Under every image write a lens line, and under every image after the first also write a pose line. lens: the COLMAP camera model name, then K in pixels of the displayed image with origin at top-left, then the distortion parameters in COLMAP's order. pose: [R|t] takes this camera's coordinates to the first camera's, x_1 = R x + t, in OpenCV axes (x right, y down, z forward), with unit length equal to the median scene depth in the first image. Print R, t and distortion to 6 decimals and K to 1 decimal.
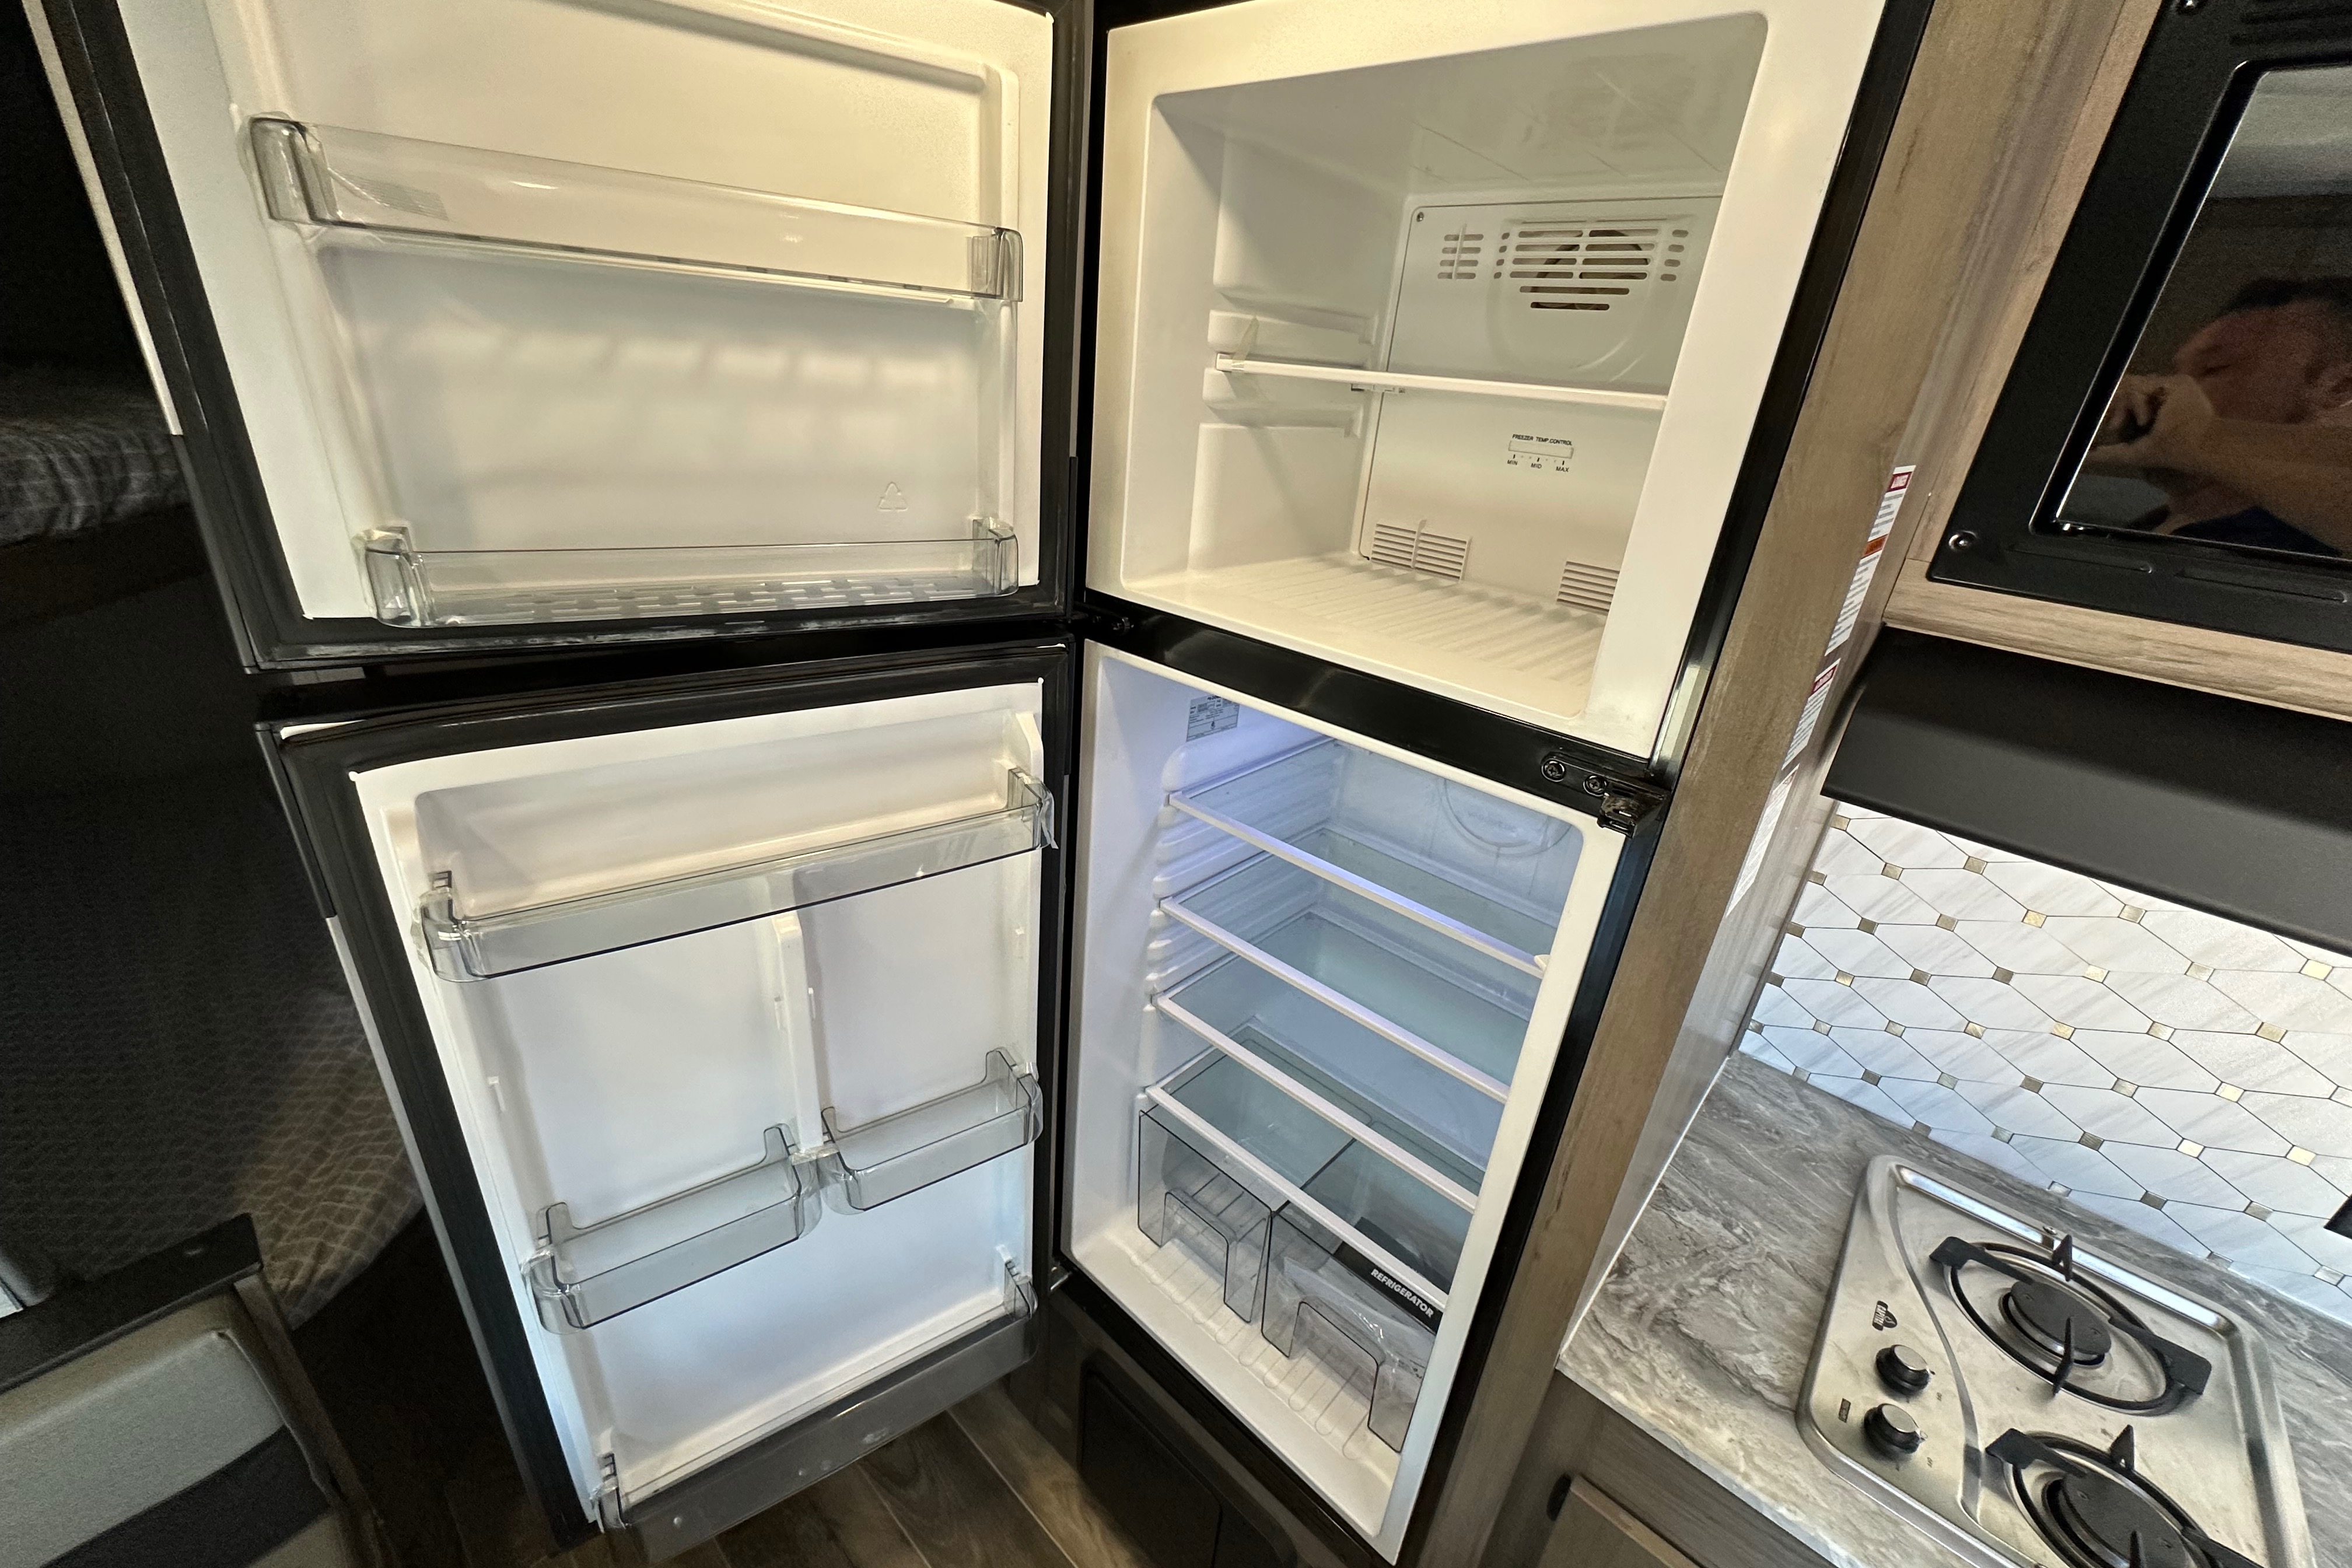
lens RADIAL K [[948.6, 0, 1176.0], [0, 948.6, 784.0], [0, 0, 1]] dist [0.000047, 0.000133]
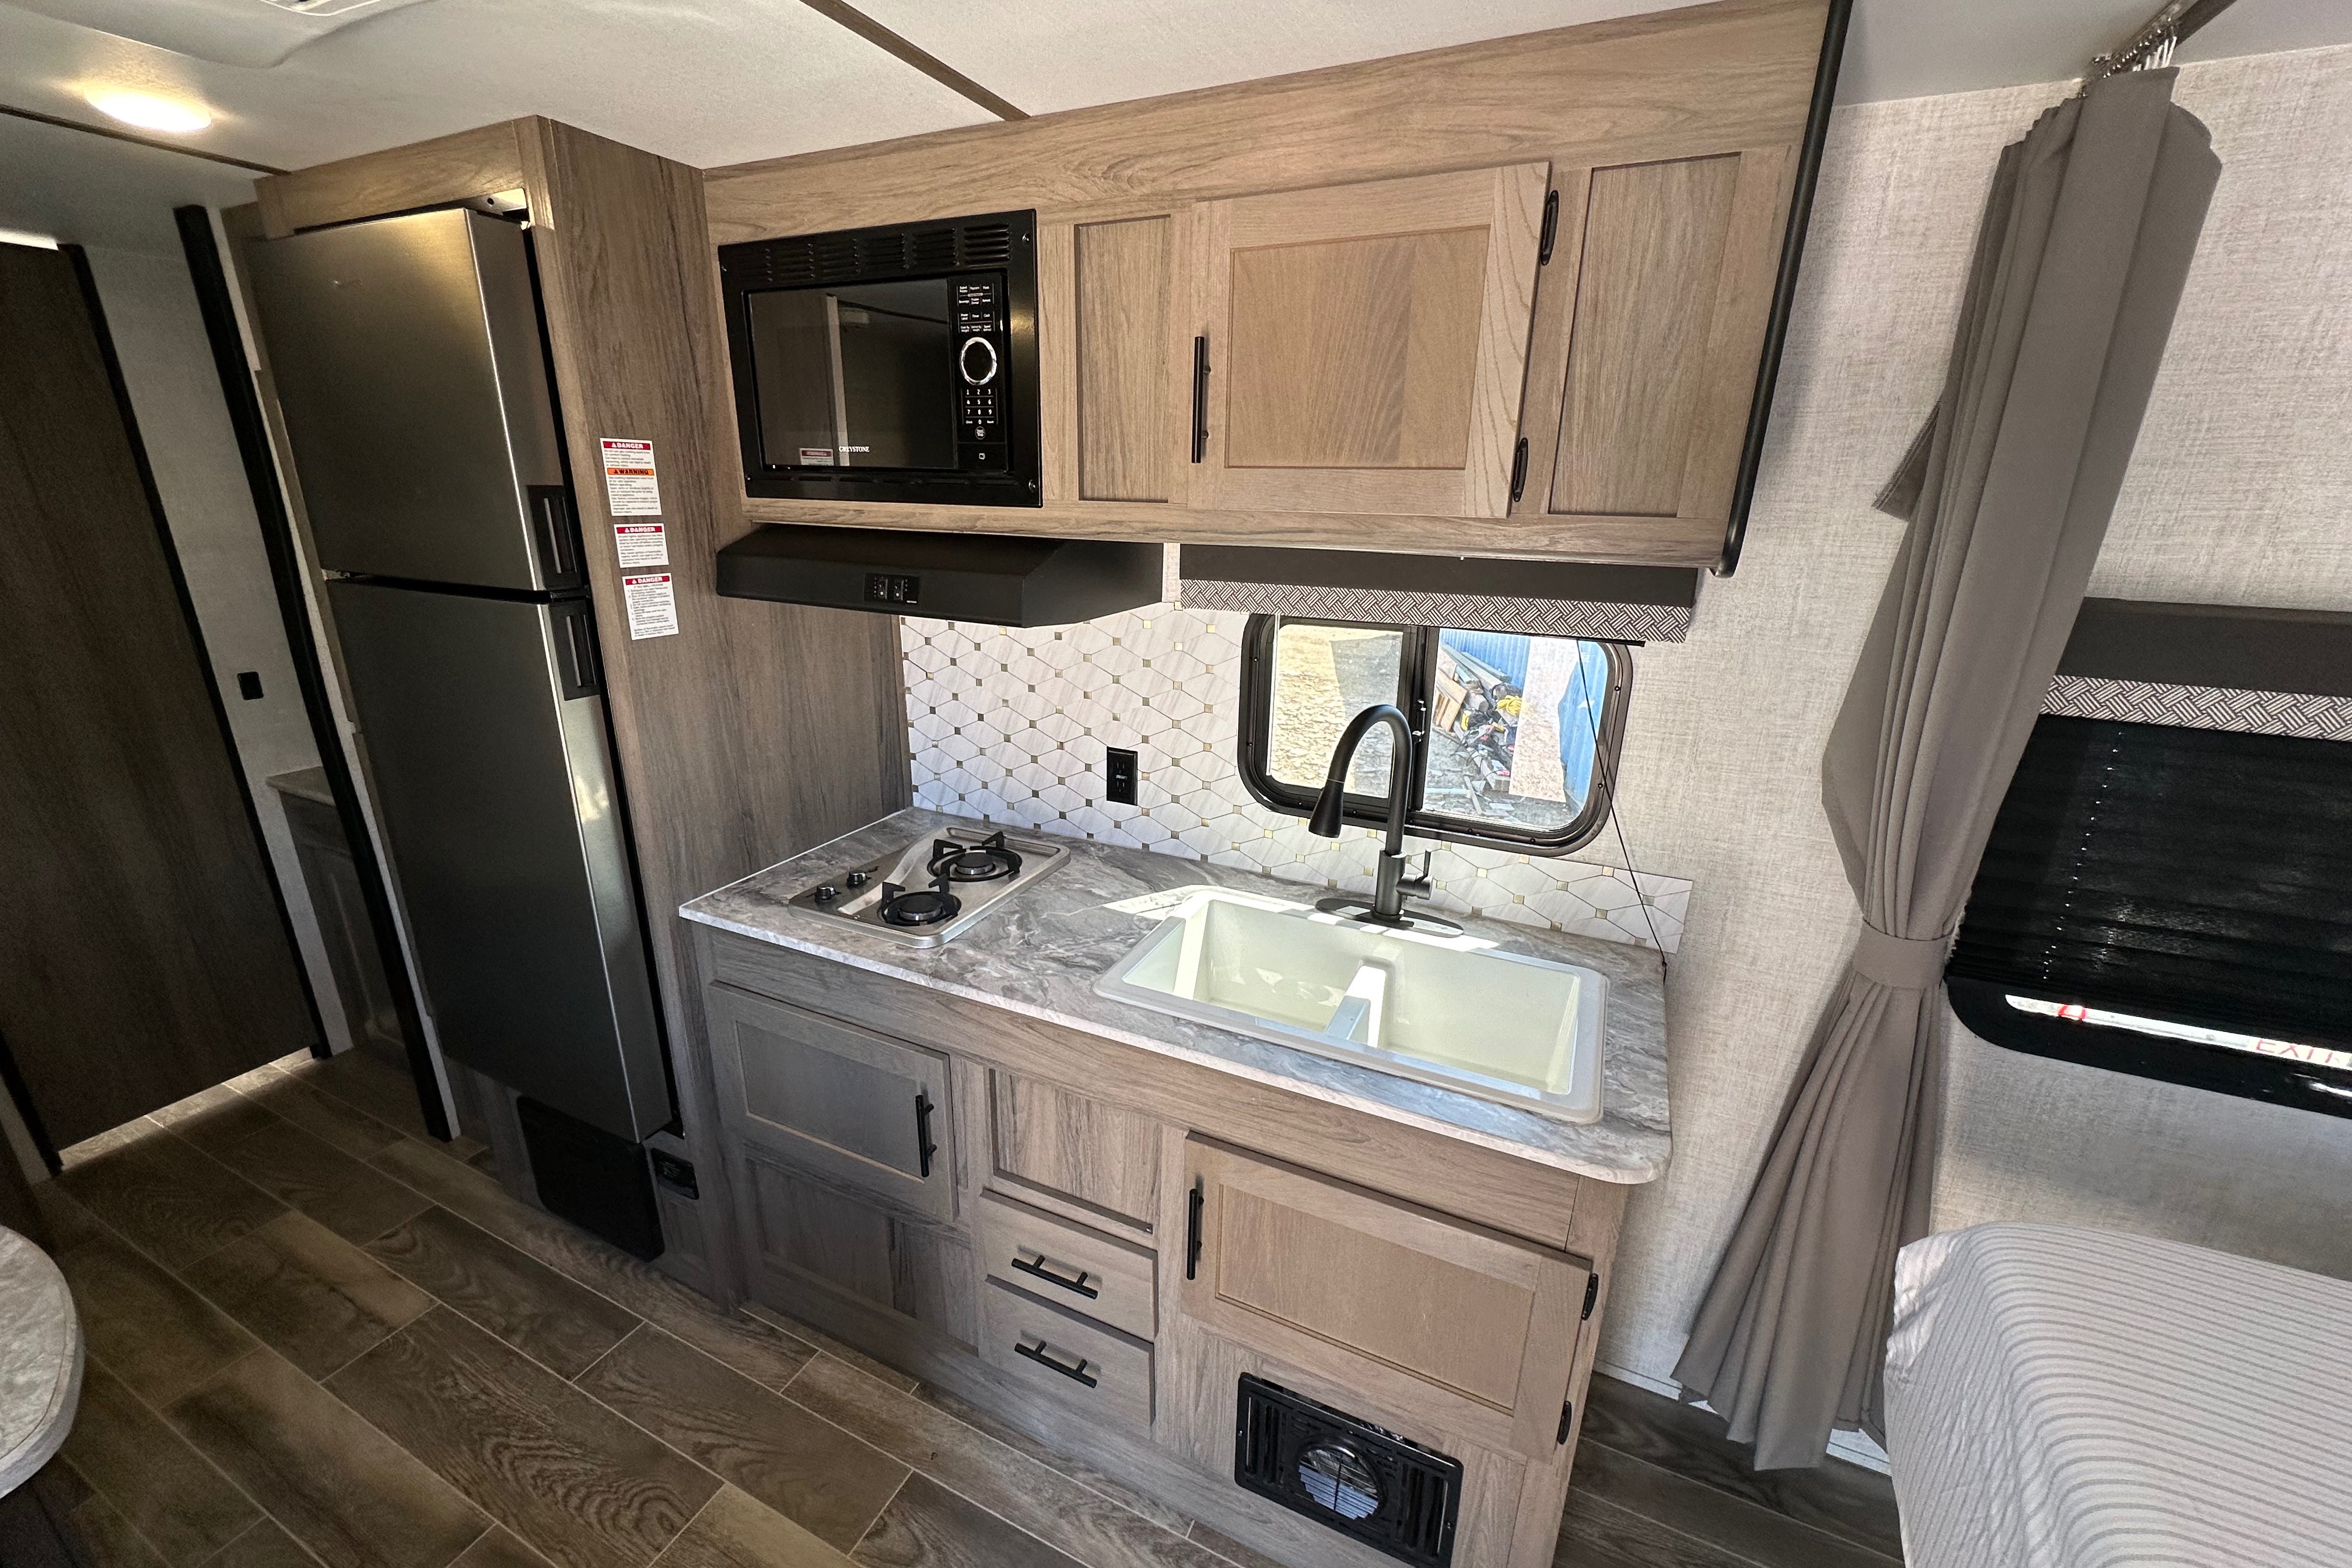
lens RADIAL K [[944.3, 0, 1149.7], [0, 944.3, 781.8], [0, 0, 1]] dist [-0.000245, 0.000019]
pose [[0.958063, -0.154276, 0.241483, 0.801395], [0.177565, 0.981035, -0.077721, 0.596329], [-0.224913, 0.117341, 0.967288, -0.988897]]
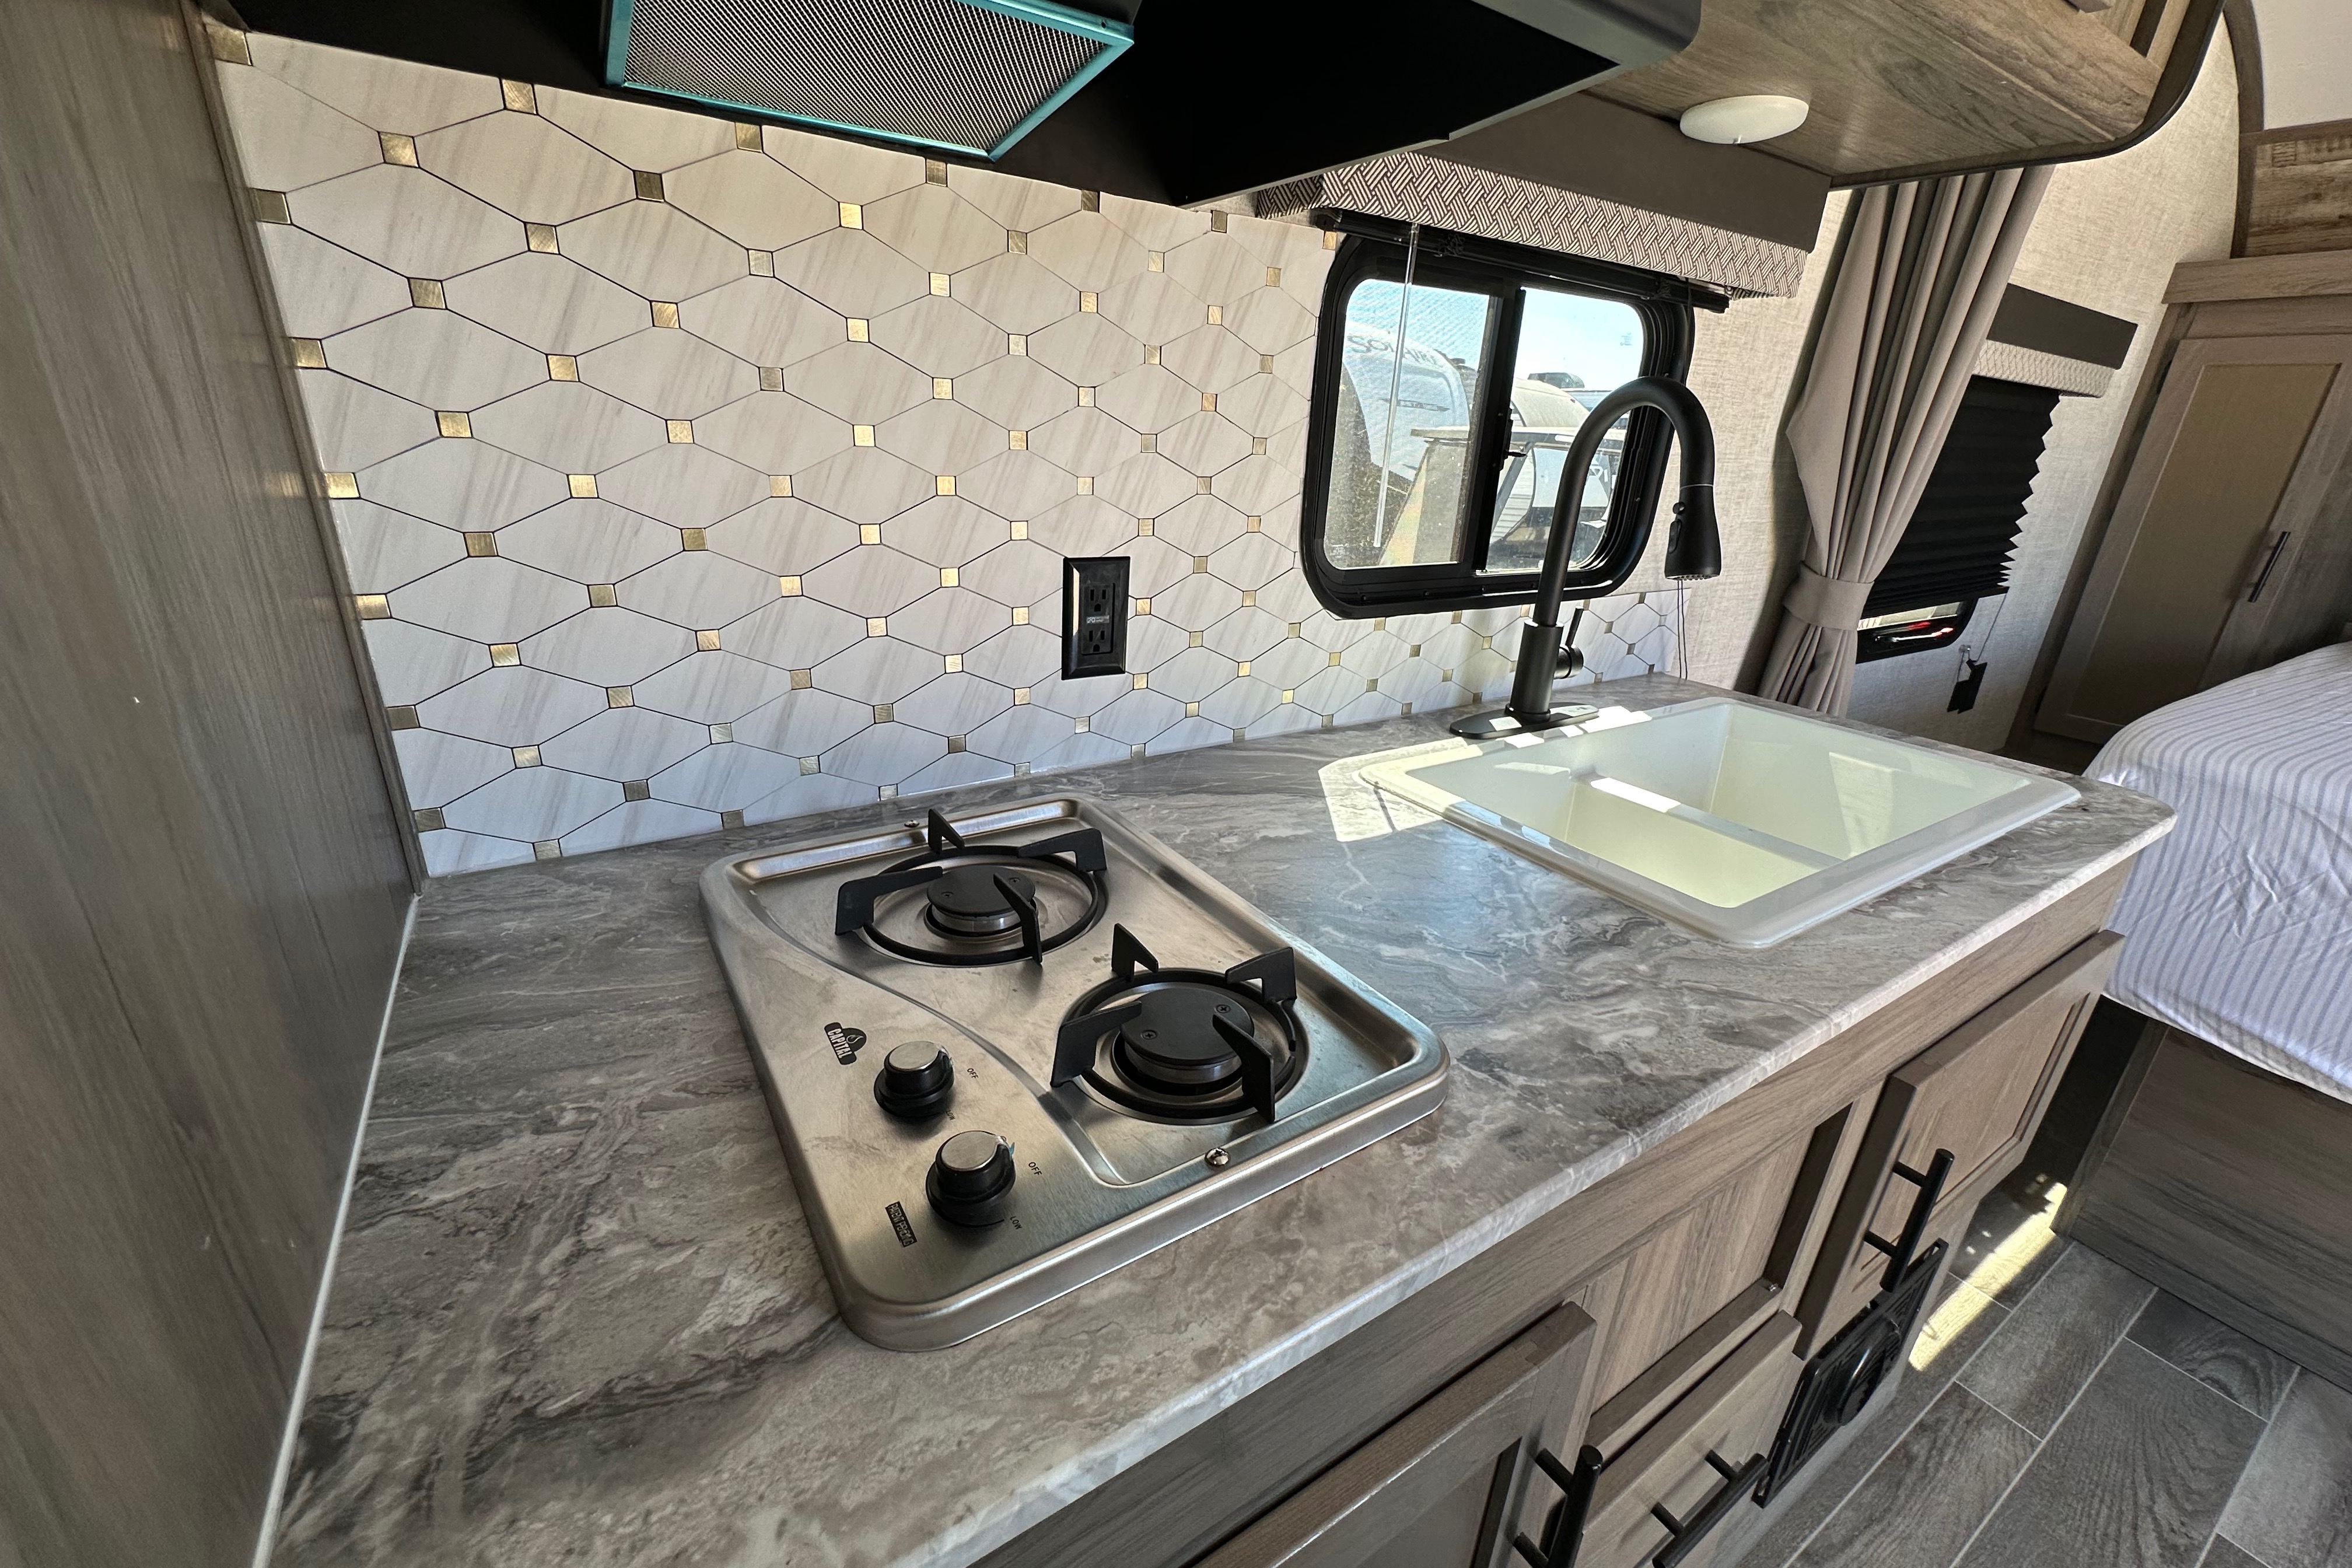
lens RADIAL K [[948.6, 0, 1176.0], [0, 948.6, 784.0], [0, 0, 1]] dist [0.000047, 0.000133]
pose [[0.275602, -0.409002, 0.869920, 0.352212], [0.379751, 0.877682, 0.292341, 0.318876], [-0.883082, 0.249783, 0.397209, 0.533156]]
